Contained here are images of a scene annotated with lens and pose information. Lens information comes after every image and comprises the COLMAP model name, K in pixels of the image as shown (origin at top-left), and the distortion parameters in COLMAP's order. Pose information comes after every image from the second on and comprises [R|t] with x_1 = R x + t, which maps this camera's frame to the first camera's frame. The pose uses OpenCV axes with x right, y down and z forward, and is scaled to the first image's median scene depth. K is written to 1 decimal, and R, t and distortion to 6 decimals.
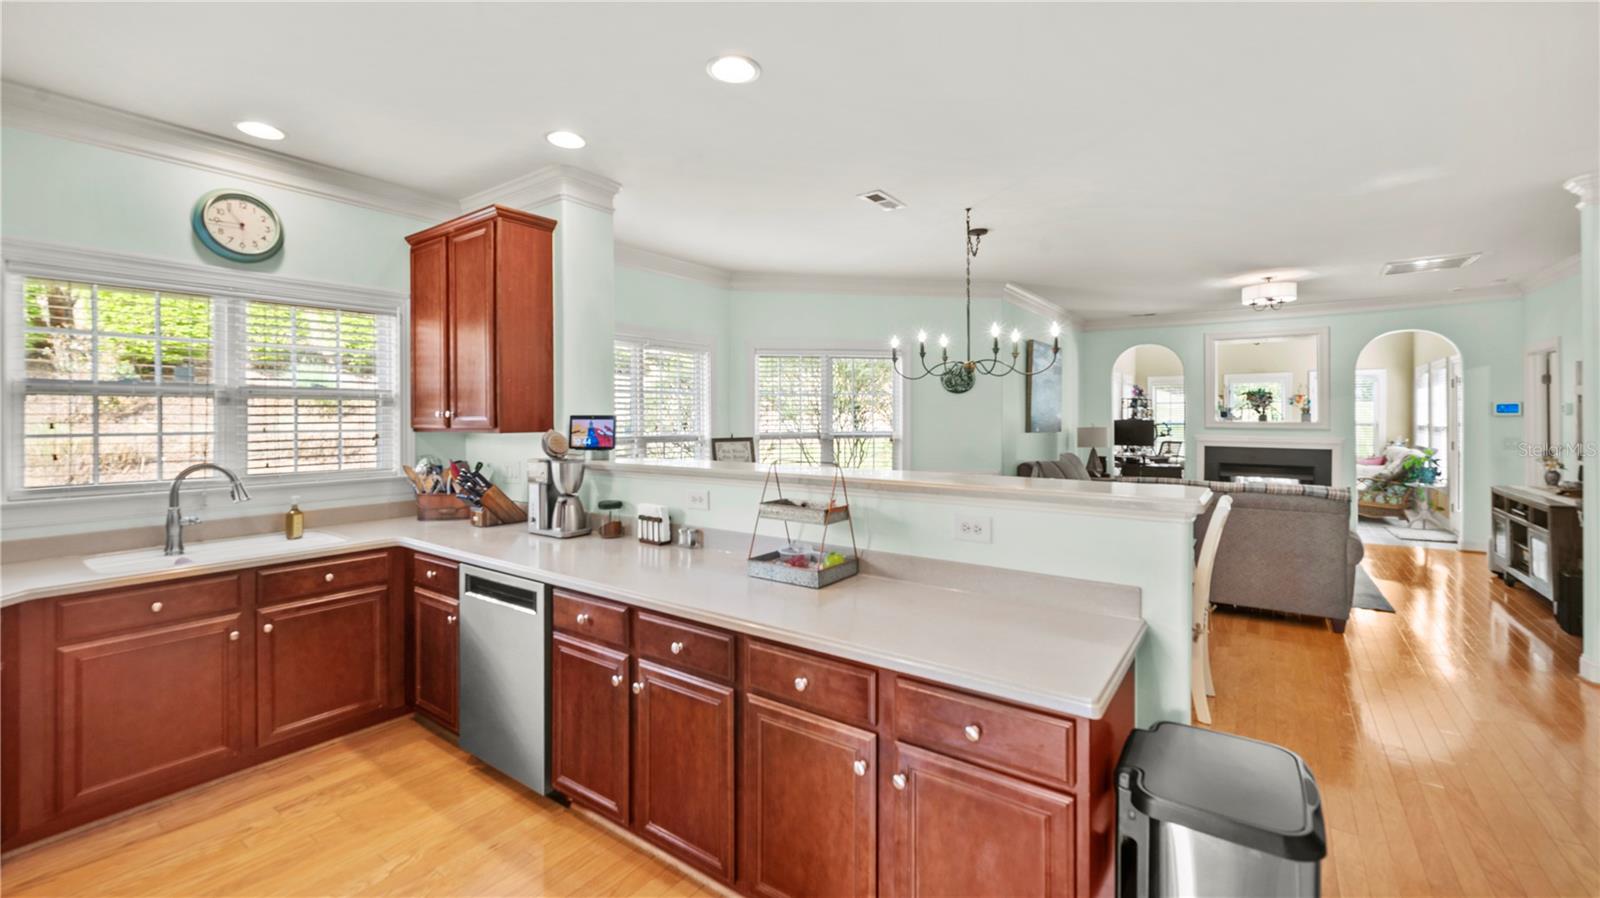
lens RADIAL K [[655.4, 0, 800.4], [0, 655.4, 416.2], [0, 0, 1]] dist [0.002338, 0.000725]
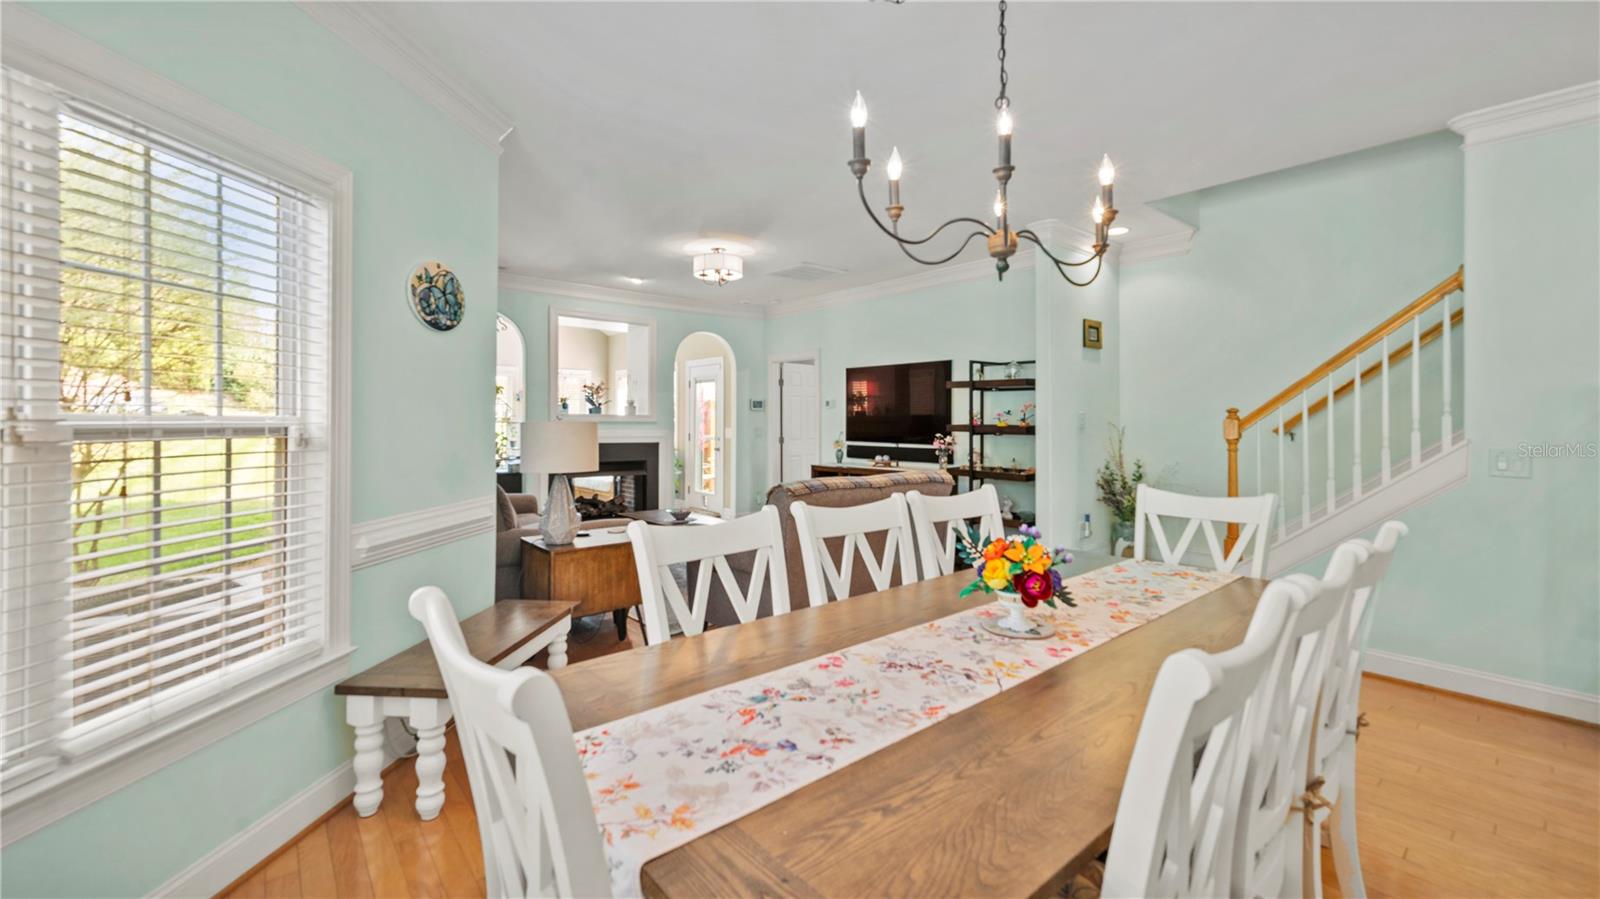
lens RADIAL K [[652.2, 0, 800.3], [0, 652.2, 425.3], [0, 0, 1]] dist [0.017876, 0.000100]
pose [[0.242574, -0.002452, 0.970130, -0.230942], [-0.001138, 0.999995, 0.002812, 0.049907], [-0.970132, -0.001786, 0.242570, 1.260520]]
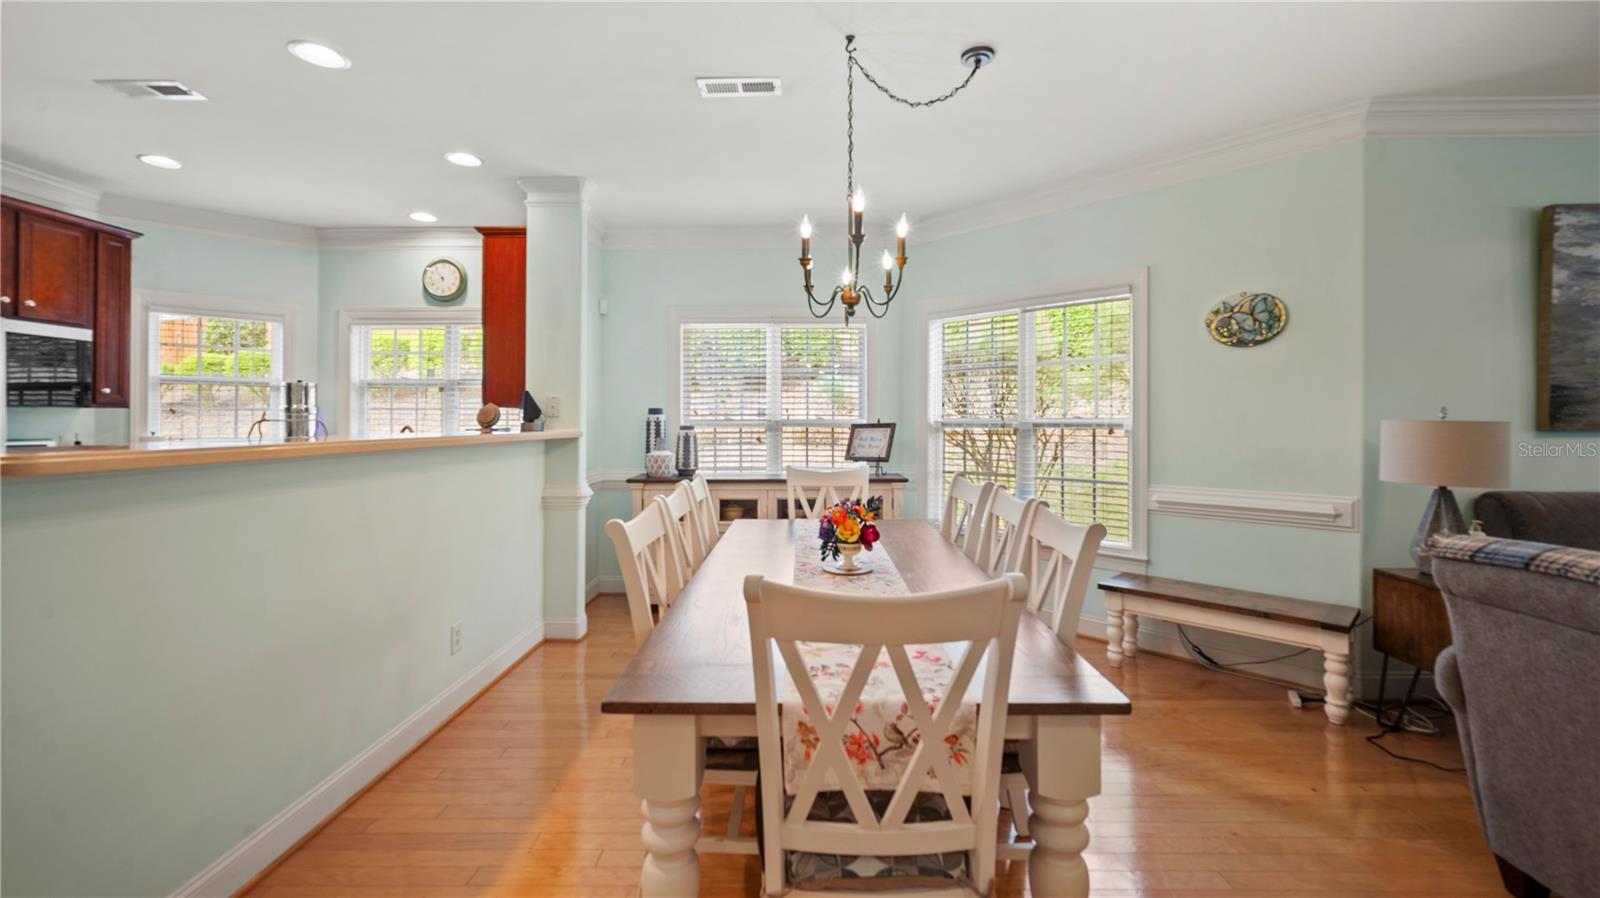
lens RADIAL K [[655.4, 0, 800.4], [0, 655.4, 416.2], [0, 0, 1]] dist [0.002338, 0.000725]
pose [[0.563764, -0.003120, -0.825930, 0.899754], [-0.001742, 0.999986, -0.004966, 0.047501], [0.825934, 0.004238, 0.563750, 0.769176]]
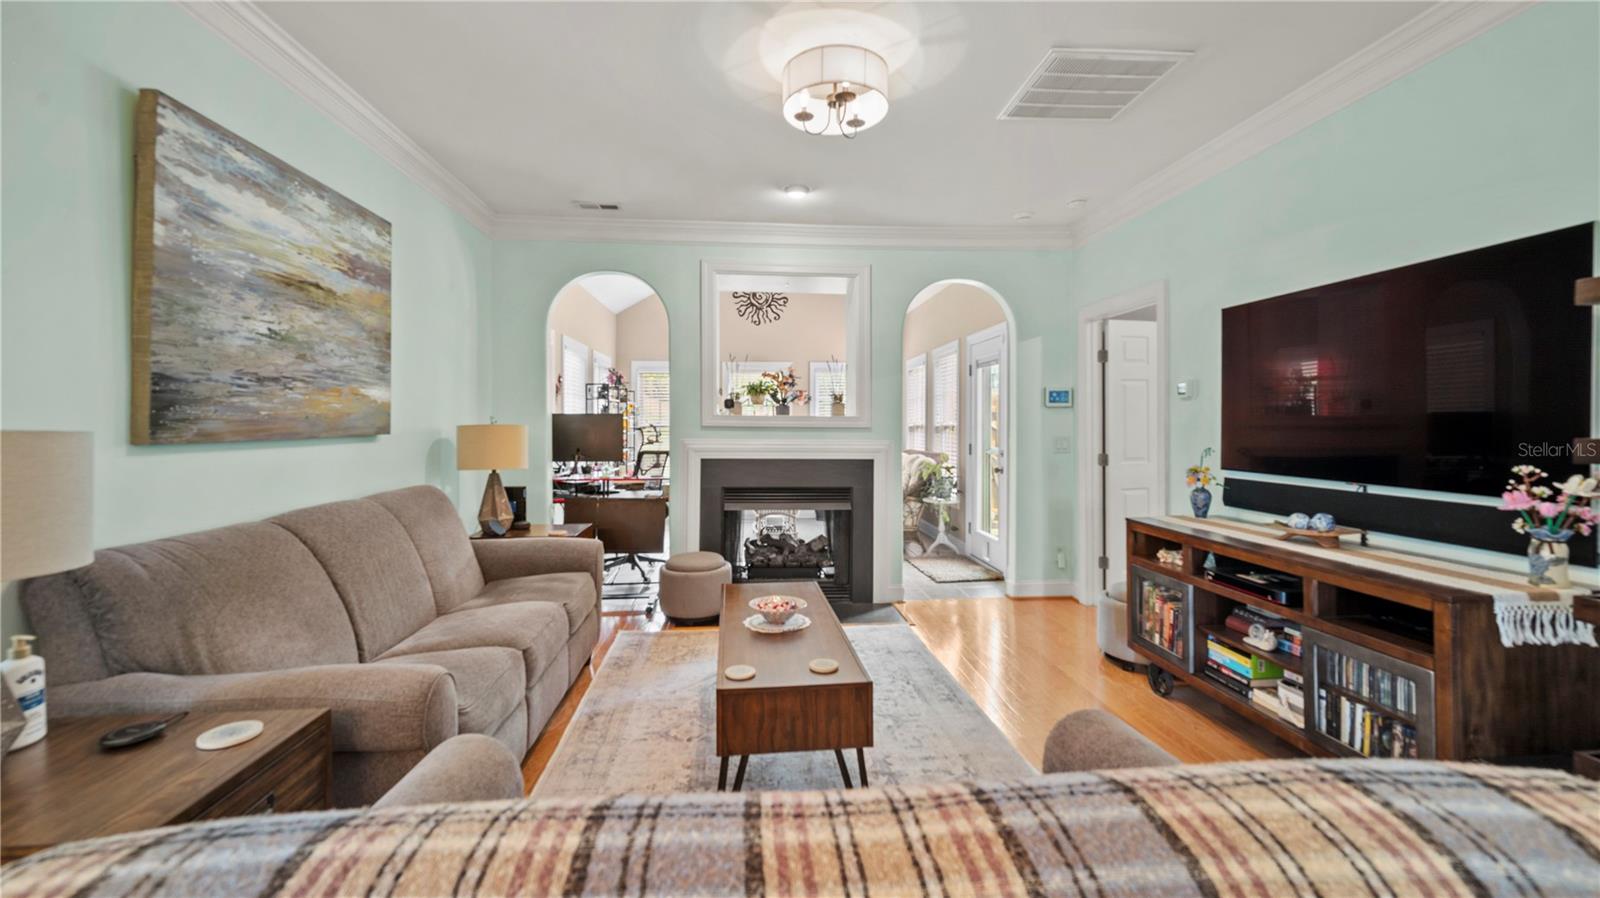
lens RADIAL K [[652.2, 0, 800.3], [0, 652.2, 424.8], [0, 0, 1]] dist [0.017876, 0.000100]
pose [[0.760359, 0.003451, 0.649494, 0.793192], [-0.001659, 0.999993, -0.003371, 0.045089], [-0.649501, 0.001486, 0.760359, 1.297898]]
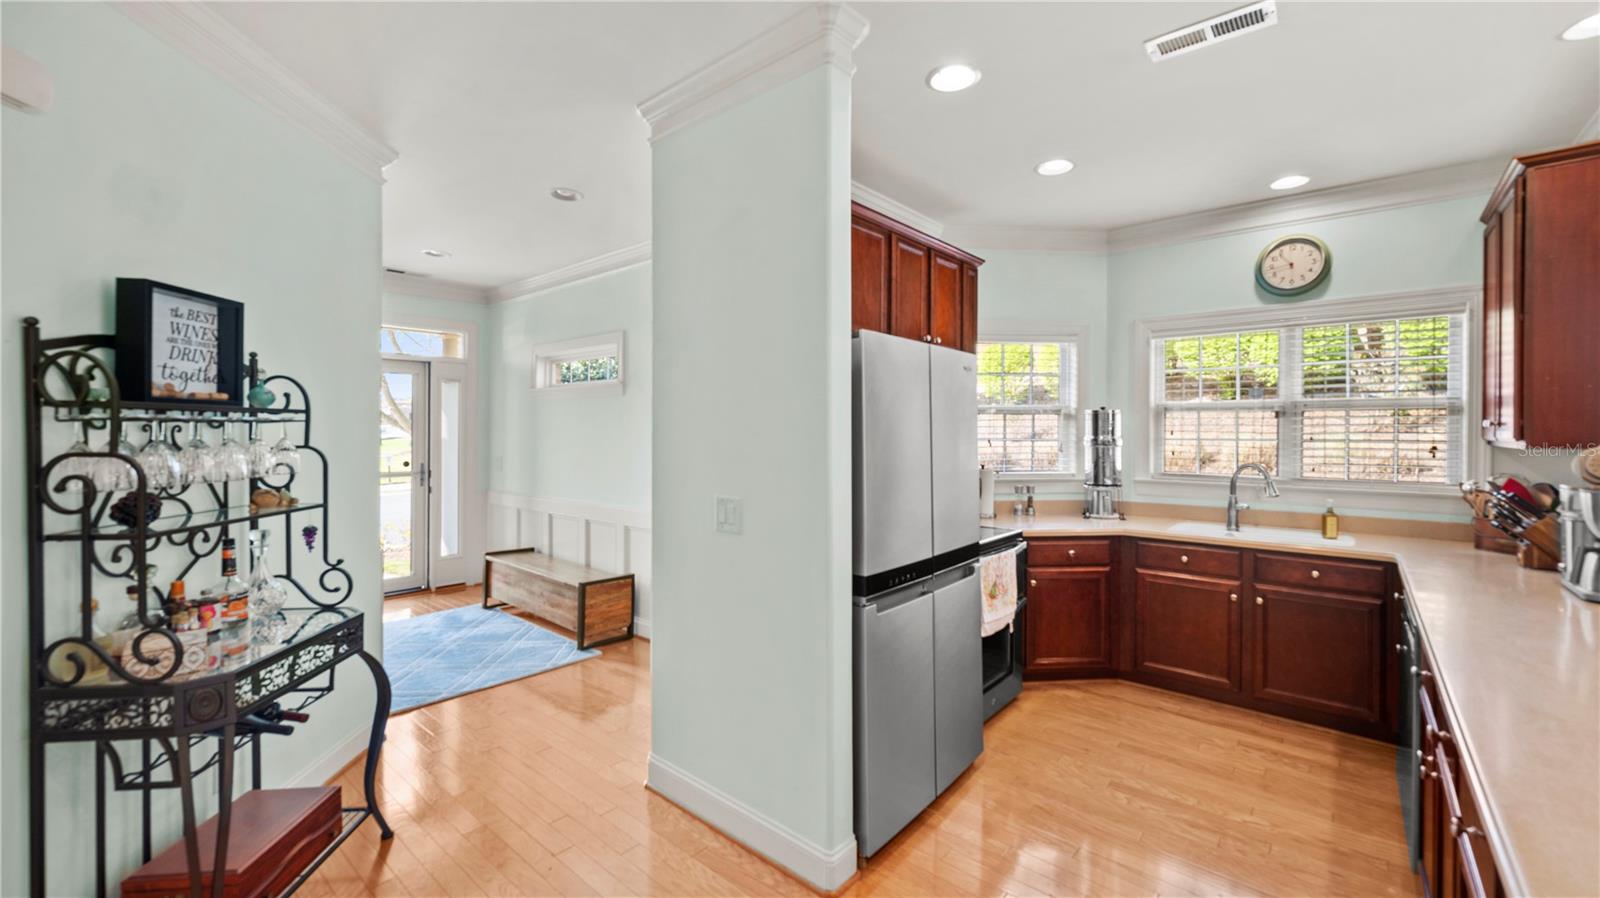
lens RADIAL K [[652.2, 0, 800.3], [0, 652.2, 424.8], [0, 0, 1]] dist [0.017876, 0.000100]
pose [[-0.073177, -0.002414, -0.997316, 0.372504], [0.000492, 0.999997, -0.002456, -0.000357], [0.997319, -0.000670, -0.073176, 0.191956]]
